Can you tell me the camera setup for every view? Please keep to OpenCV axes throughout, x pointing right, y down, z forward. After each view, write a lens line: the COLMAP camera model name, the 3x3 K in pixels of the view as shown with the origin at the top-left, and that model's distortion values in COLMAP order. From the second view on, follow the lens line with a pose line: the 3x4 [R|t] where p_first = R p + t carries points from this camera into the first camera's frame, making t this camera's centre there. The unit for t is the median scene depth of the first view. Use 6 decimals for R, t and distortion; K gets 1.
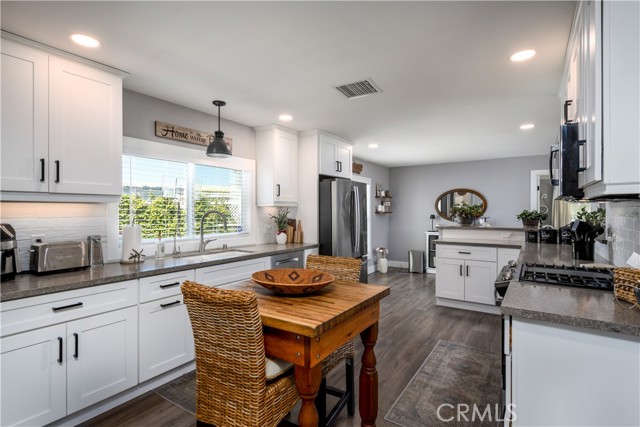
lens RADIAL K [[315.0, 0, 320.6], [0, 315.0, 210.8], [0, 0, 1]] dist [0.005624, -0.000248]
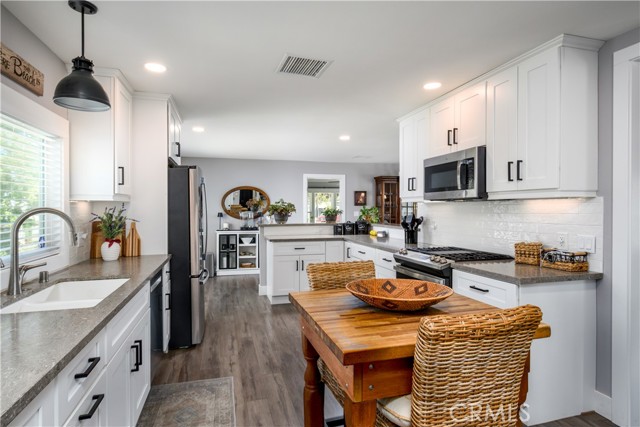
lens RADIAL K [[331.7, 0, 317.5], [0, 331.7, 212.7], [0, 0, 1]] dist [0.023205, 0.000534]
pose [[0.658717, -0.010004, 0.752324, -0.351794], [0.001573, 0.999928, 0.011919, 0.000925], [-0.752389, -0.006667, 0.658685, 0.237268]]
